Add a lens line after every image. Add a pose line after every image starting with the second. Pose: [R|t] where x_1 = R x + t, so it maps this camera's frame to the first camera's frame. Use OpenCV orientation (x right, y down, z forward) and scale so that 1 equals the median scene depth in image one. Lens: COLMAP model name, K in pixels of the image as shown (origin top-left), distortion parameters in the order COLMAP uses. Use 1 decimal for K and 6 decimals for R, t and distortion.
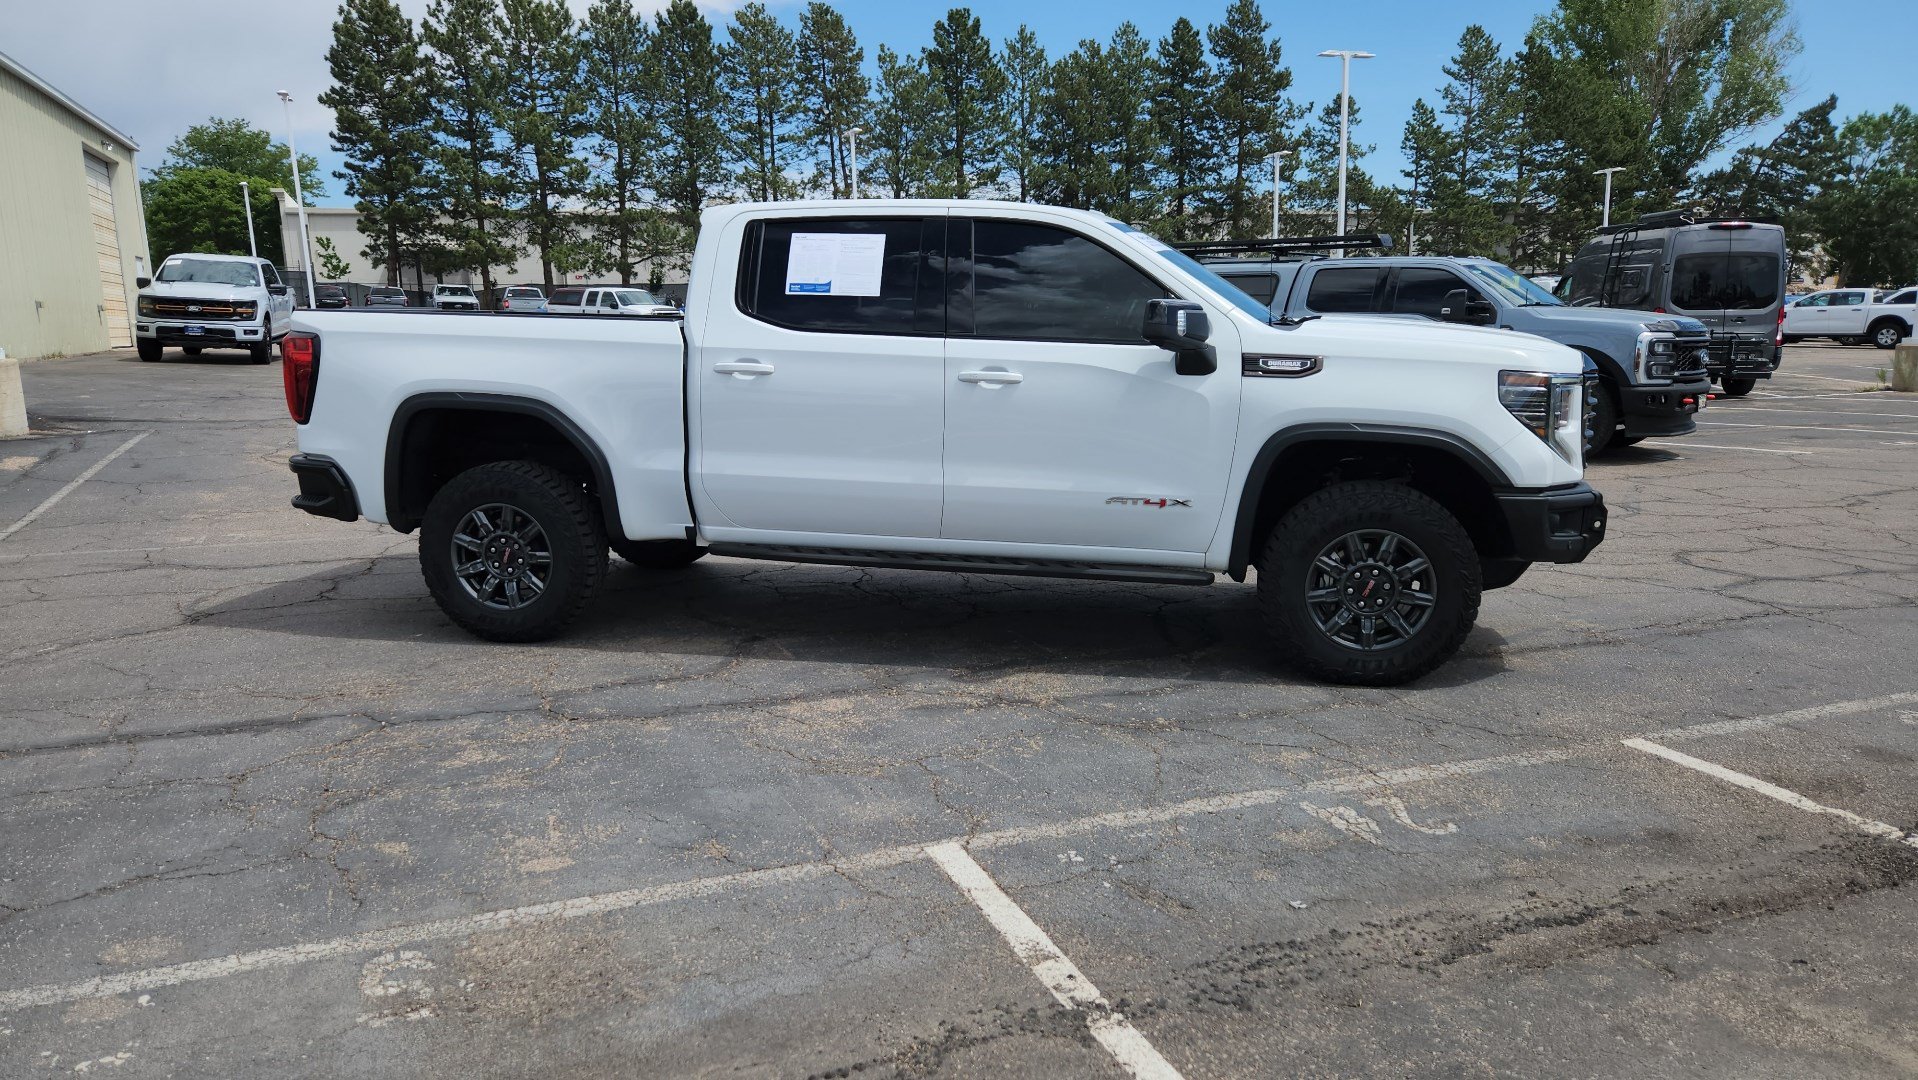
lens RADIAL K [[1280.6, 0, 923.9], [0, 1280.6, 552.0], [0, 0, 1]] dist [0.071085, -0.059003]
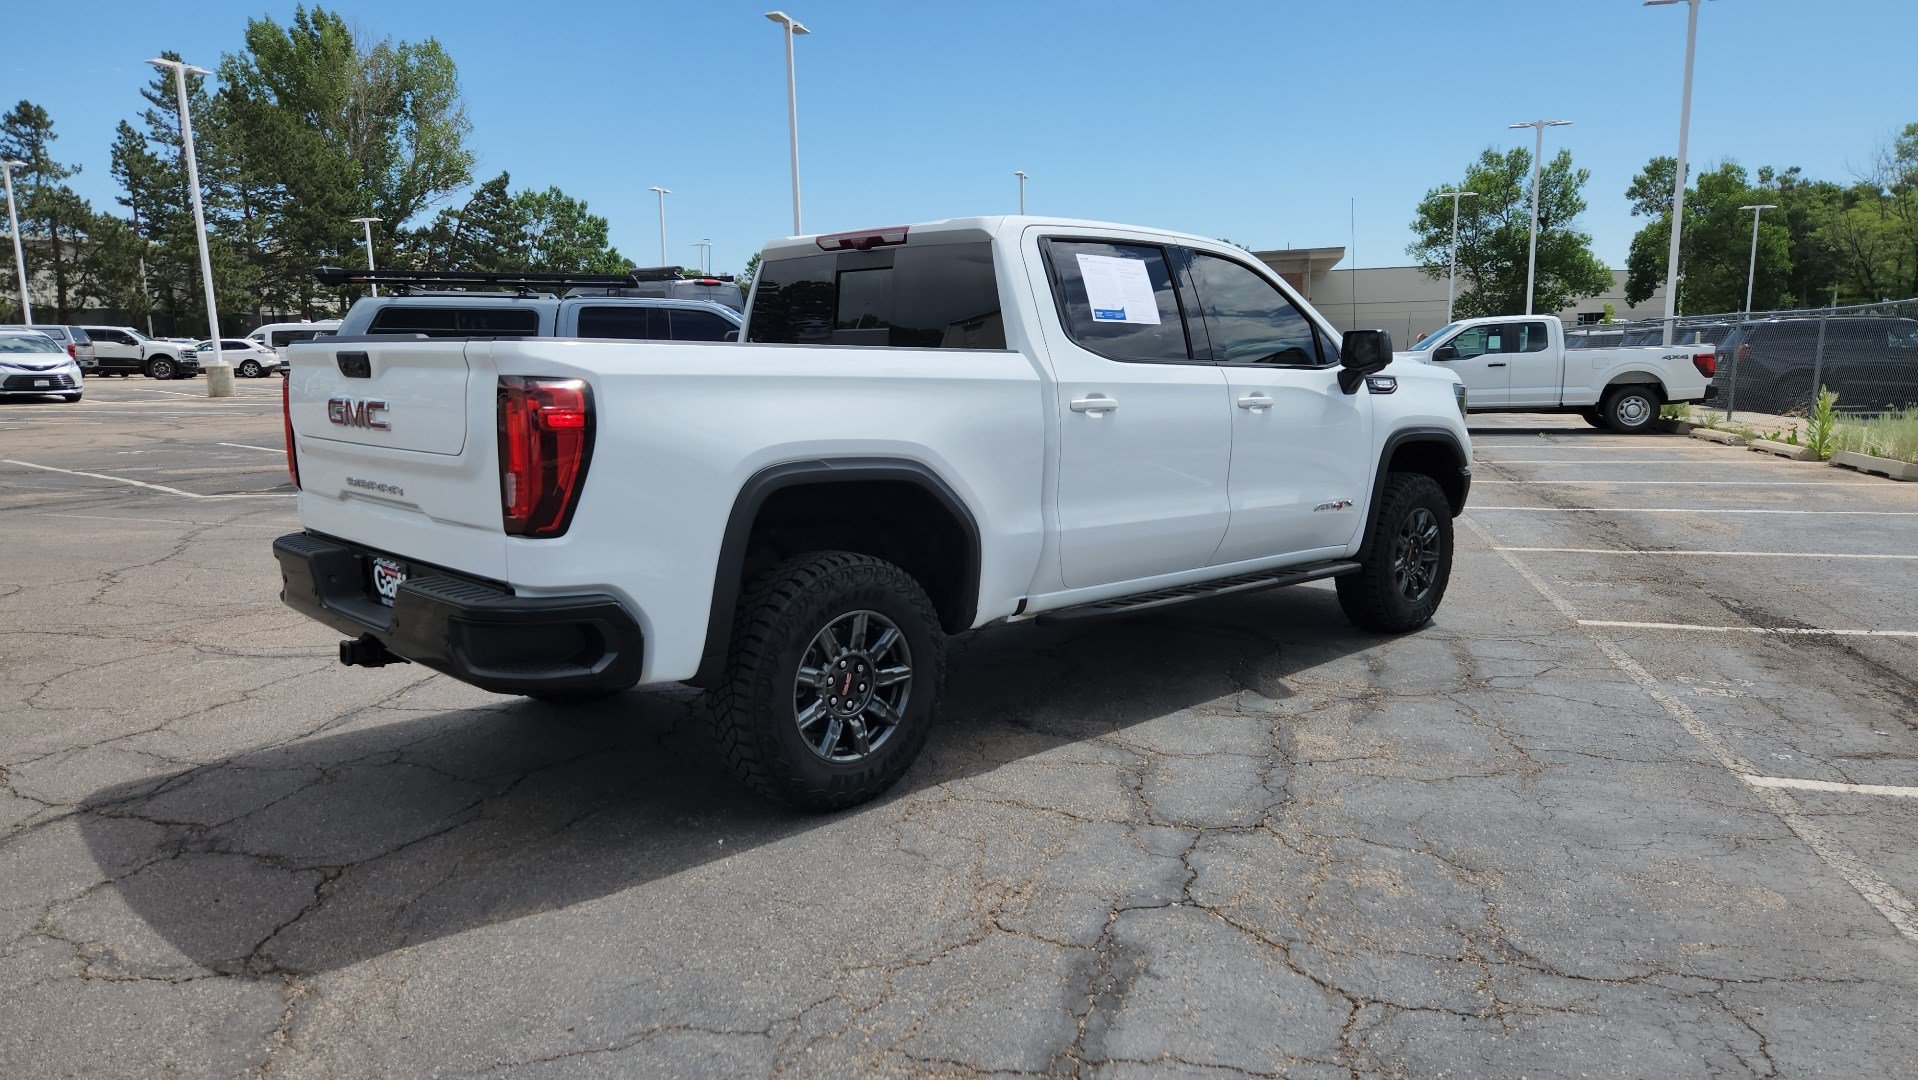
lens RADIAL K [[1280.1, 0, 937.0], [0, 1280.1, 540.9], [0, 0, 1]] dist [0.069500, -0.052086]
pose [[0.581938, -0.121364, 0.804127, -0.073167], [0.154110, 0.987342, 0.037488, -0.008049], [-0.798498, 0.102108, 0.593275, 0.046117]]
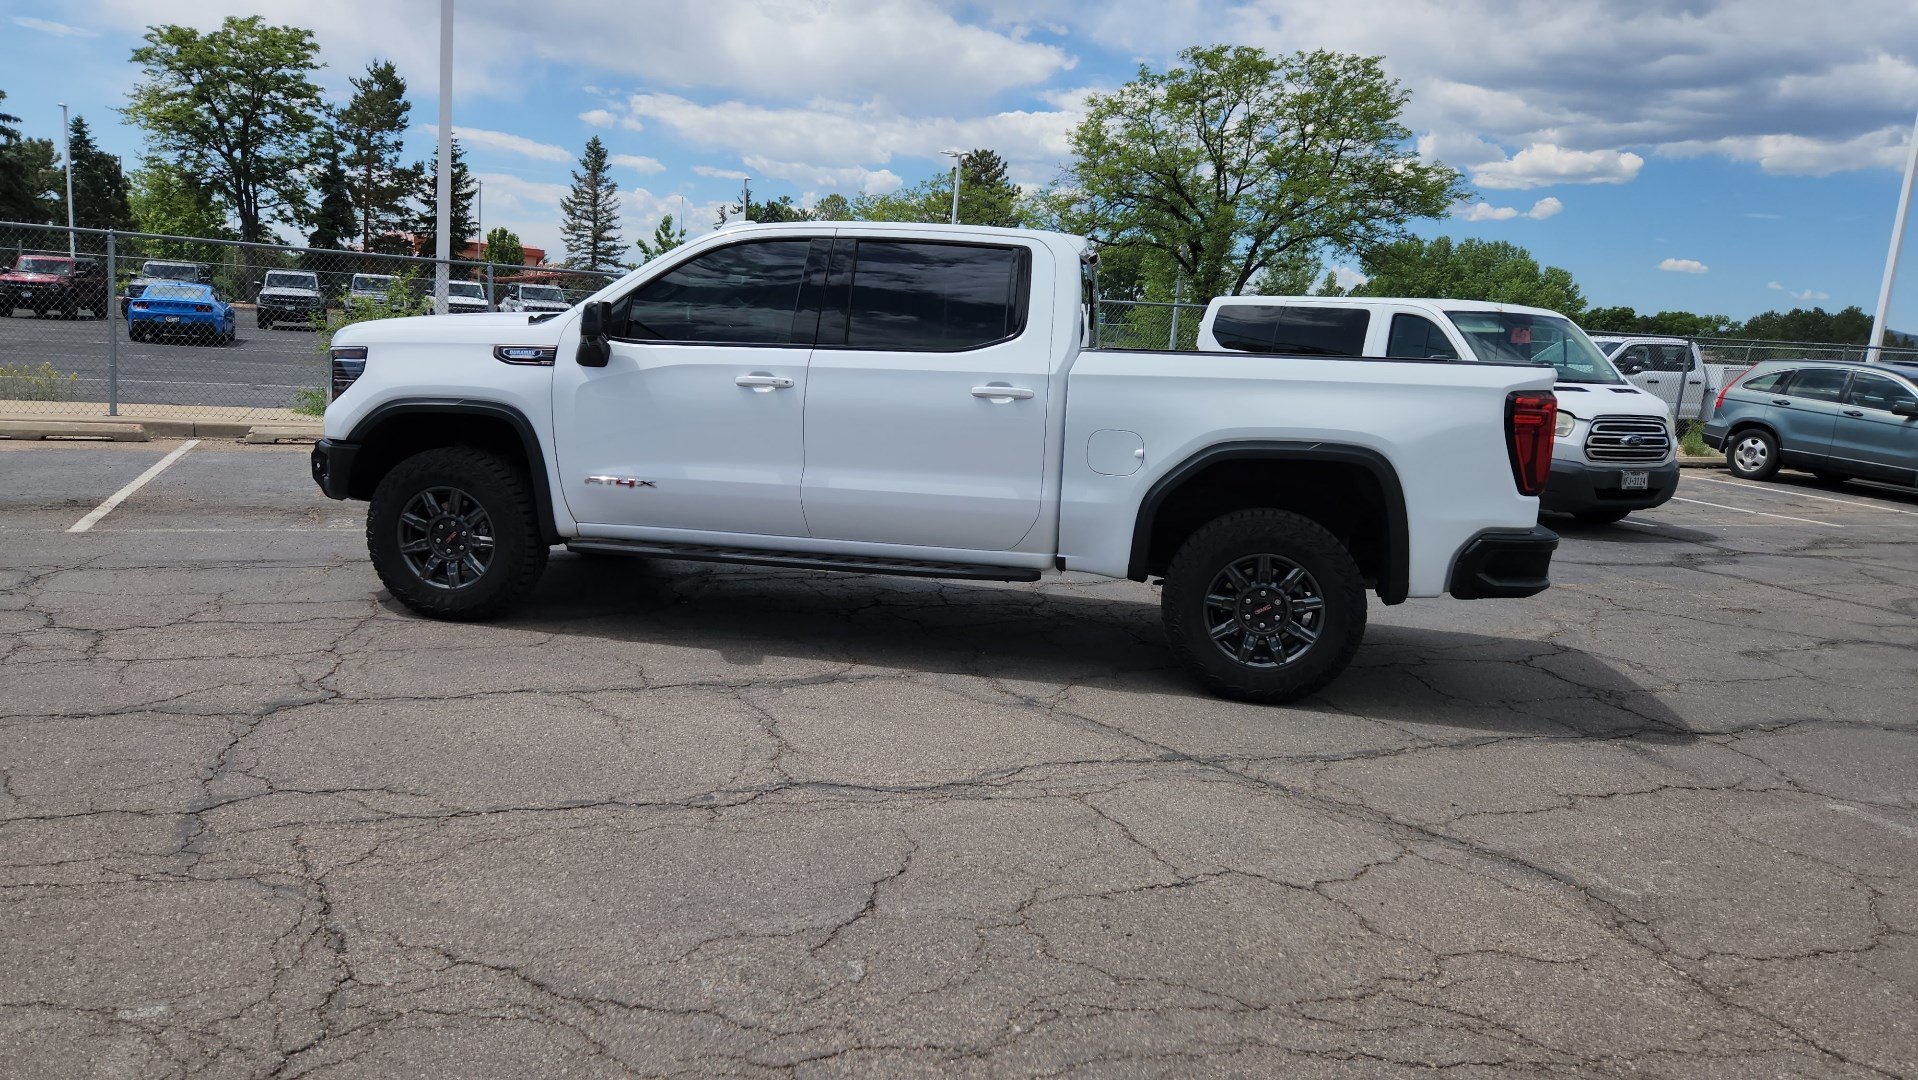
lens RADIAL K [[1287.5, 0, 917.1], [0, 1287.5, 528.9], [0, 0, 1]] dist [0.073534, -0.062581]
pose [[-0.998305, -0.056750, -0.012876, 0.000061], [-0.057811, 0.941865, 0.330982, -0.035022], [-0.006656, 0.331166, -0.943549, 0.187119]]
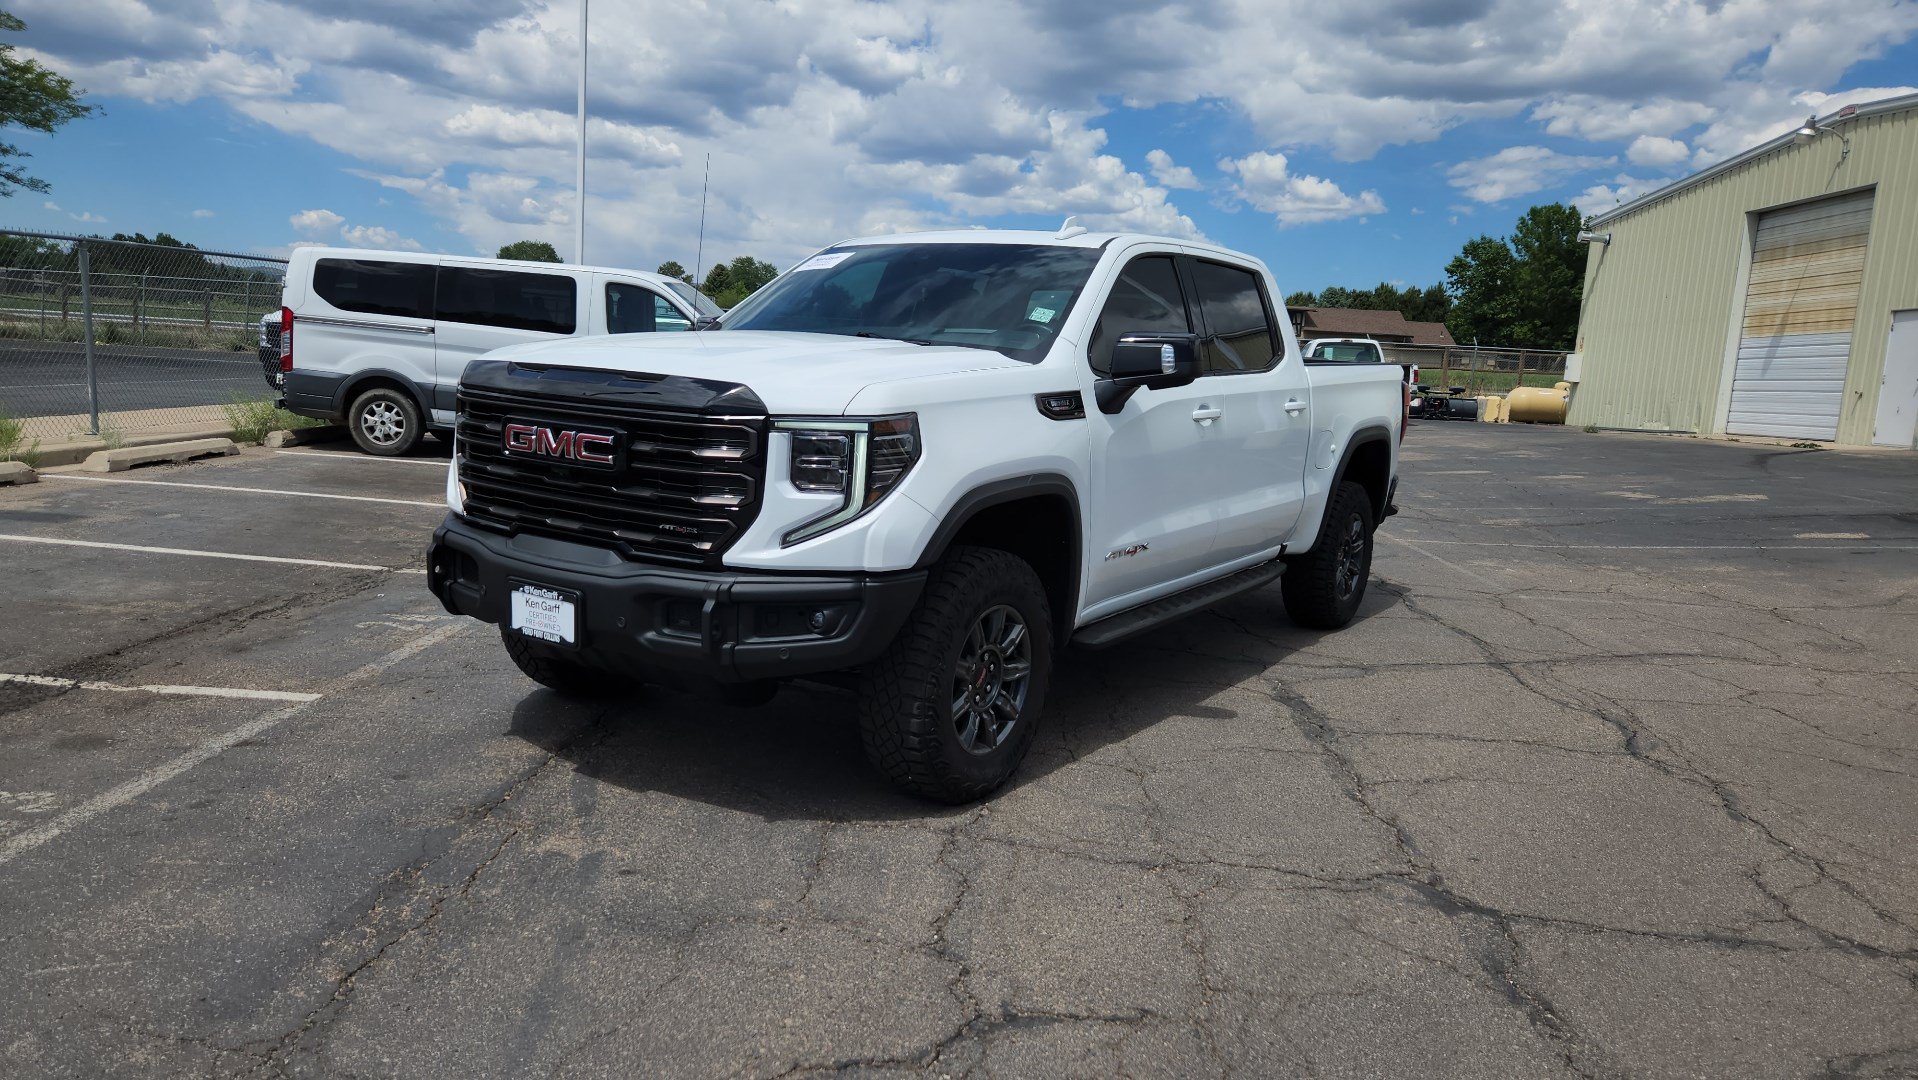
lens RADIAL K [[1280.1, 0, 937.0], [0, 1280.1, 540.9], [0, 0, 1]] dist [0.069500, -0.052086]
pose [[-0.399464, 0.115685, -0.909420, 0.086907], [-0.218565, 0.951382, 0.217028, -0.021774], [0.890313, 0.285462, -0.354759, 0.120355]]
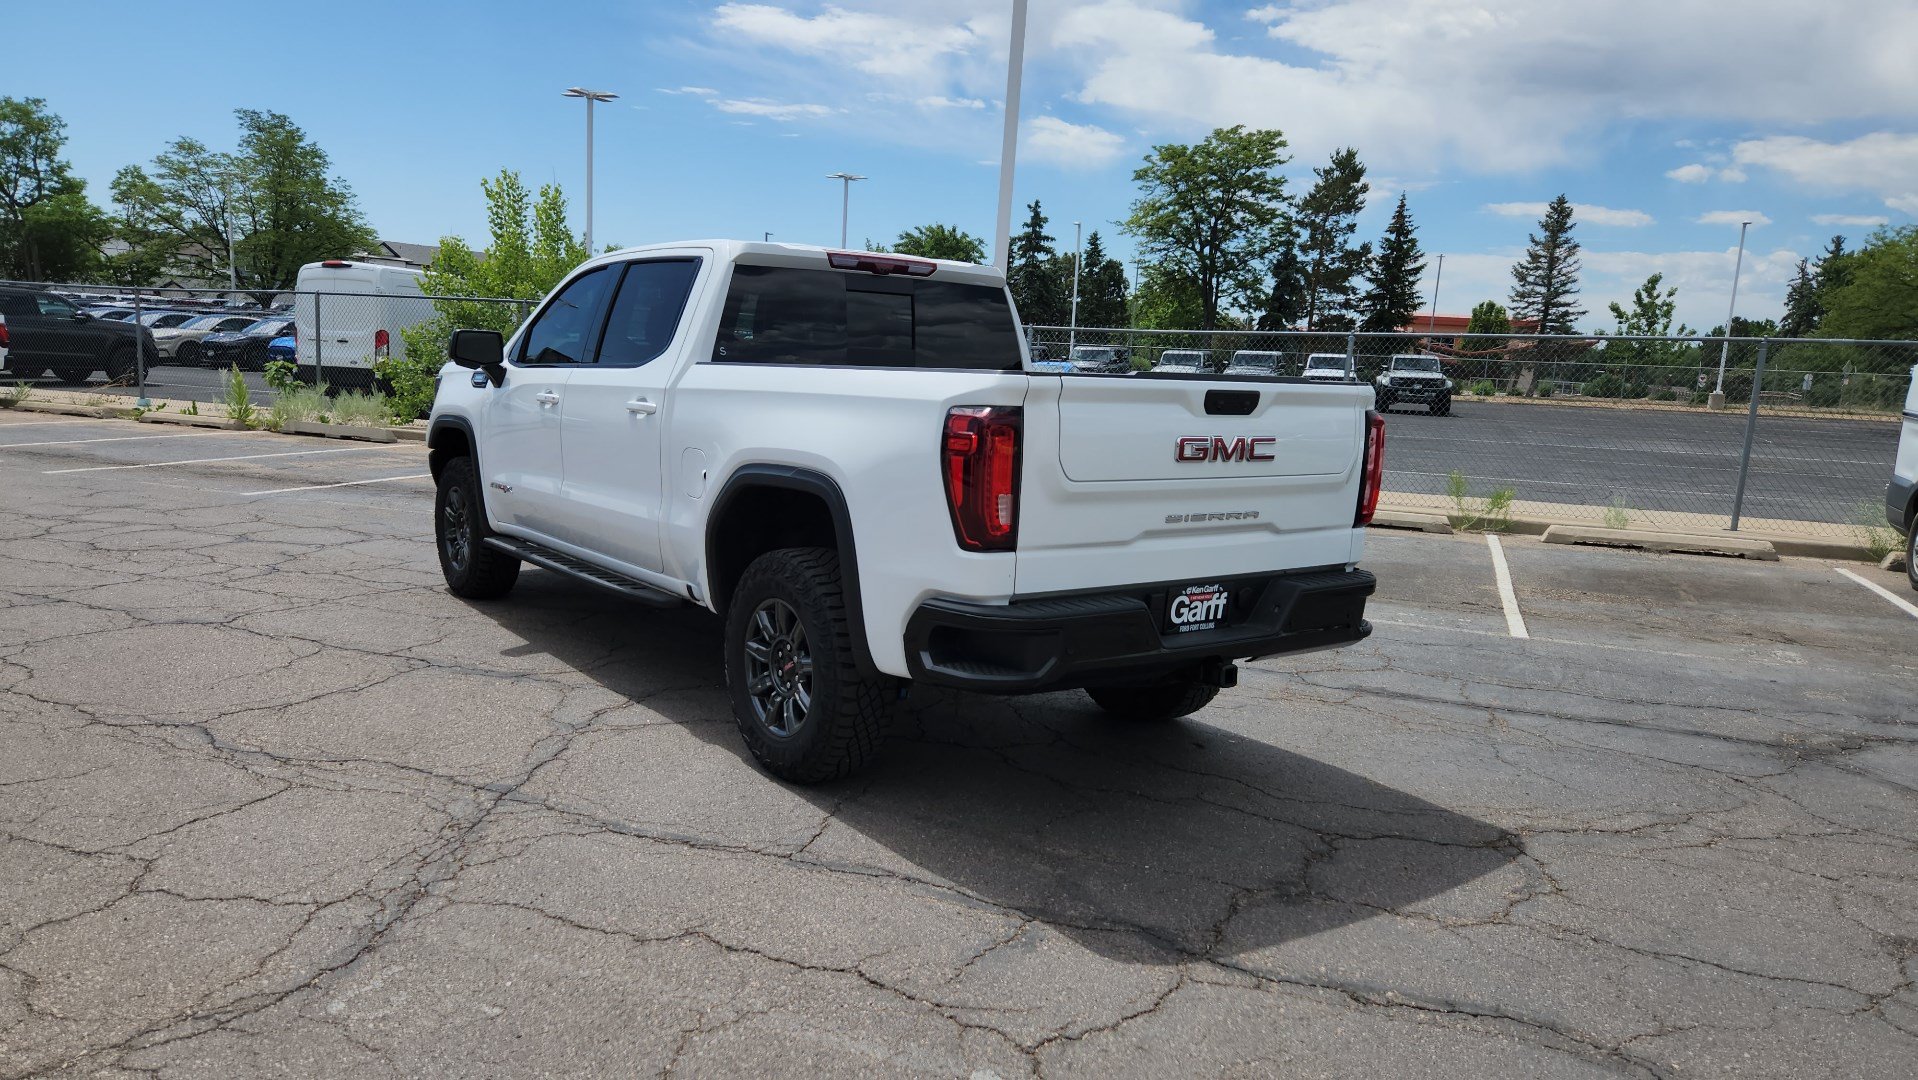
lens RADIAL K [[1280.6, 0, 923.9], [0, 1280.6, 552.0], [0, 0, 1]] dist [0.071085, -0.059003]
pose [[-0.729835, -0.136480, 0.669861, -0.071951], [0.080354, 0.955950, 0.282317, -0.028947], [-0.678884, 0.259871, -0.686720, 0.152347]]
